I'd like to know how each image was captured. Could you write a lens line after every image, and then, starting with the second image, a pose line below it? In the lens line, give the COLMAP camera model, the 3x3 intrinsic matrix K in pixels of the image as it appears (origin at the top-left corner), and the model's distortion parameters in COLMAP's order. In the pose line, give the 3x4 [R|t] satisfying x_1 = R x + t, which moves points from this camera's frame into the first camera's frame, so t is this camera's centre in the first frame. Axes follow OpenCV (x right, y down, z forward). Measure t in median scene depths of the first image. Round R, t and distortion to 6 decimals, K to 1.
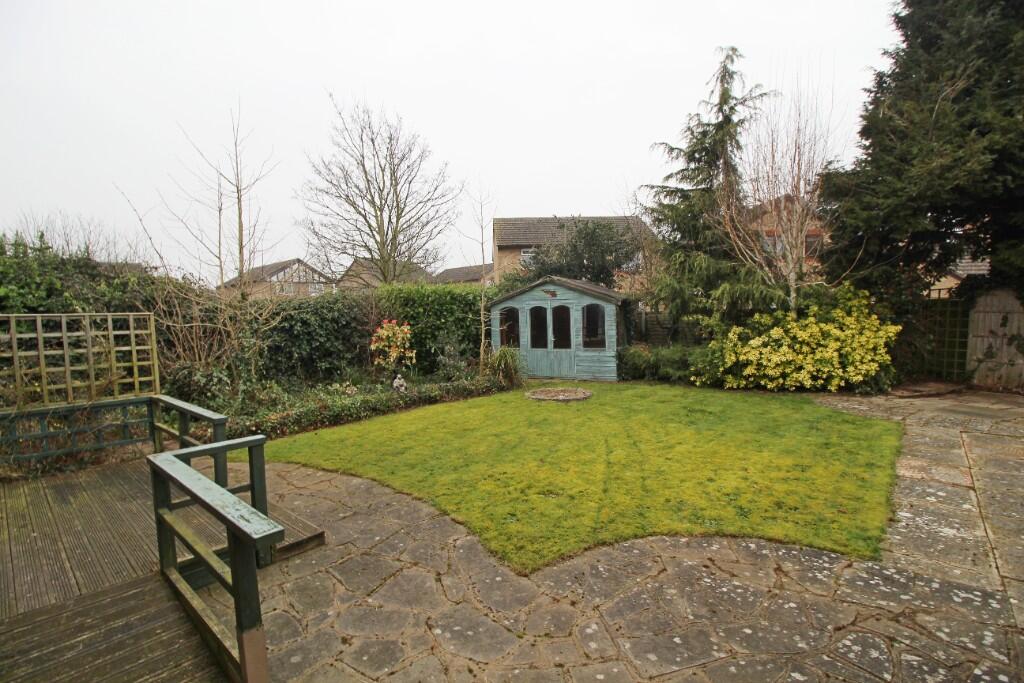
lens RADIAL K [[478.1, 0, 512.0], [0, 478.1, 341.5], [0, 0, 1]] dist [-0.002177, -0.001126]
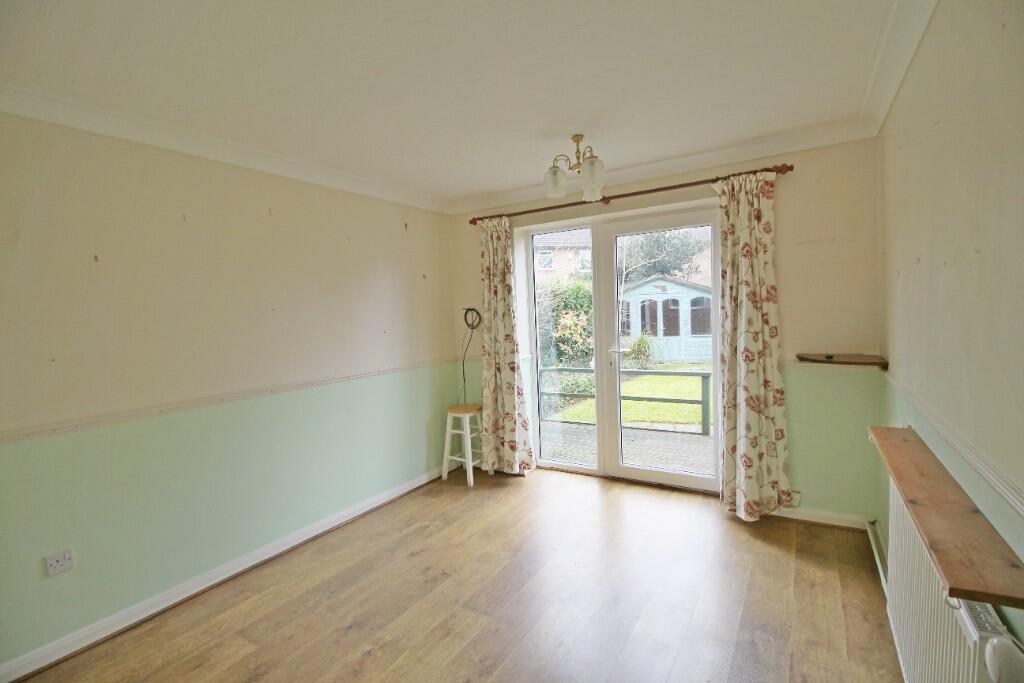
lens RADIAL K [[478.1, 0, 512.0], [0, 478.1, 341.5], [0, 0, 1]] dist [-0.002177, -0.001126]
pose [[0.985120, -0.021817, 0.170480, -0.592066], [0.022504, 0.999745, -0.002095, 0.027353], [-0.170390, 0.005900, 0.985359, -0.092338]]
